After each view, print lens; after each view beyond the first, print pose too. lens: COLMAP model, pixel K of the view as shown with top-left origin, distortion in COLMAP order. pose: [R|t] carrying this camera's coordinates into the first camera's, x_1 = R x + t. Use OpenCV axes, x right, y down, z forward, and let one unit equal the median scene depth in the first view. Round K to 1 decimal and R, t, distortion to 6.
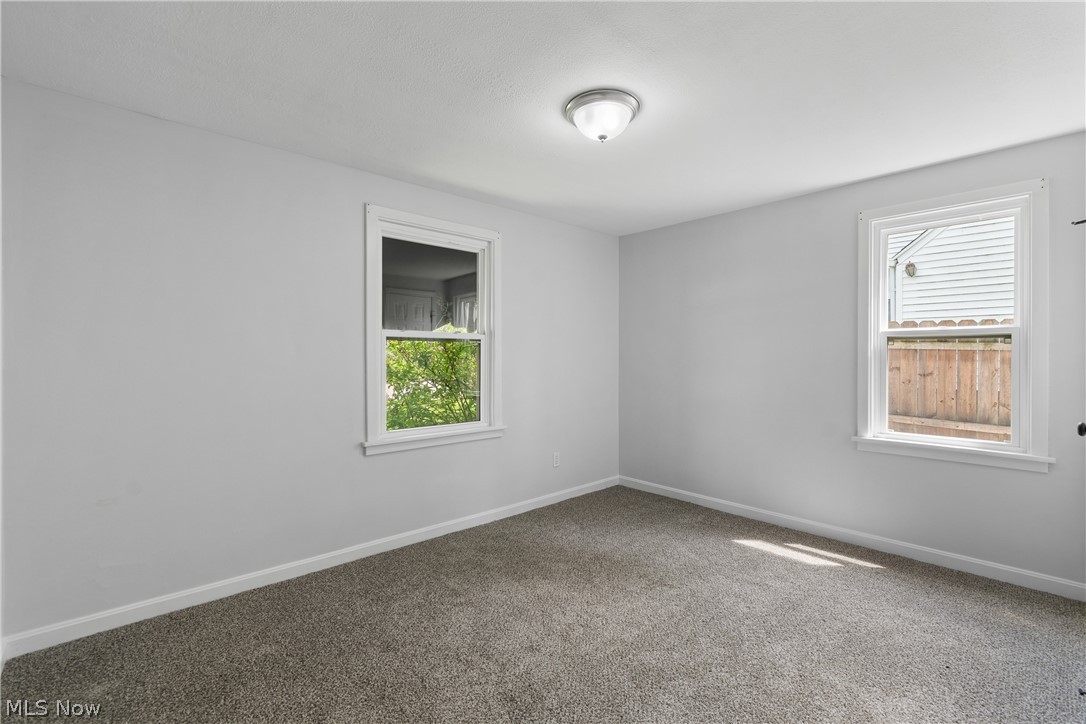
lens RADIAL K [[463.9, 0, 543.0], [0, 463.9, 362.0], [0, 0, 1]] dist [0.000193, 0.000045]
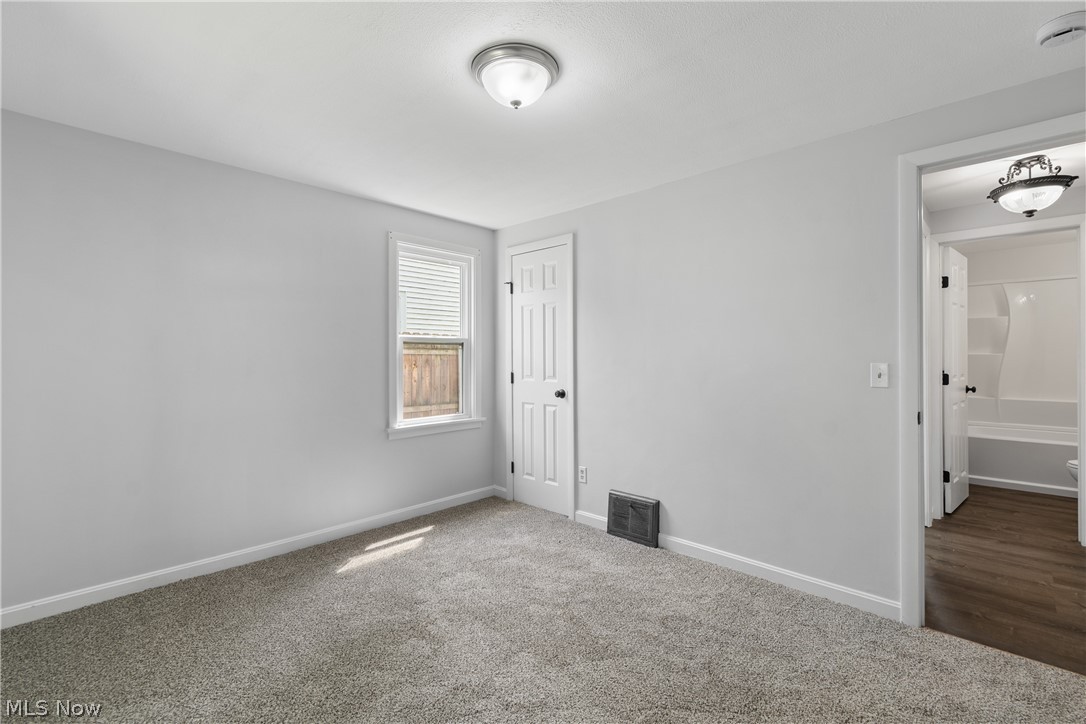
lens RADIAL K [[463.9, 0, 543.0], [0, 463.9, 362.0], [0, 0, 1]] dist [0.000193, 0.000045]
pose [[-0.035629, 0.001925, 0.999363, -0.483264], [0.025951, 0.999663, -0.001000, 0.011117], [-0.999028, 0.025899, -0.035667, 0.684729]]
